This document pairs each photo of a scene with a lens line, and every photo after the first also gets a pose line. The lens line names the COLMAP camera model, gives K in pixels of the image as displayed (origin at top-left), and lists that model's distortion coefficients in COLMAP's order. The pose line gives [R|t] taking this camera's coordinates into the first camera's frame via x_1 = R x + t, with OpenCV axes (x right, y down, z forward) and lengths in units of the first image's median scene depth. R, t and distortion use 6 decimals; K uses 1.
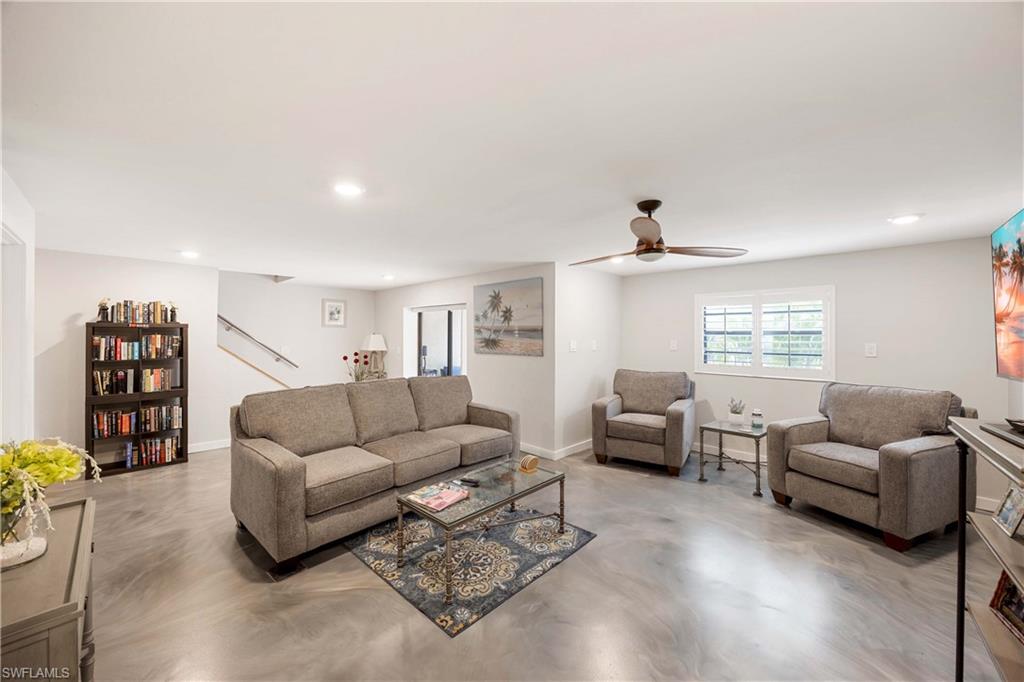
lens RADIAL K [[399.0, 0, 510.8], [0, 399.0, 329.2], [0, 0, 1]] dist [-0.000881, 0.000067]
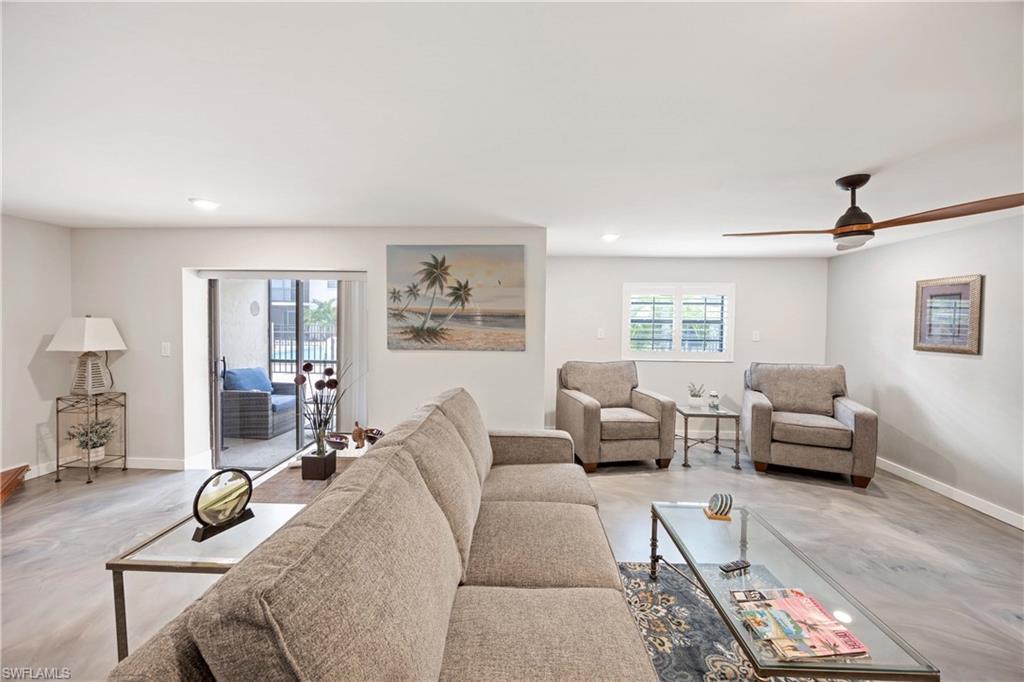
lens RADIAL K [[399.0, 0, 510.8], [0, 399.0, 329.2], [0, 0, 1]] dist [-0.000881, 0.000067]
pose [[0.741884, -0.007621, 0.670485, -0.483355], [-0.018988, 0.999296, 0.032368, 0.003119], [-0.670259, -0.036744, 0.741217, 0.498884]]
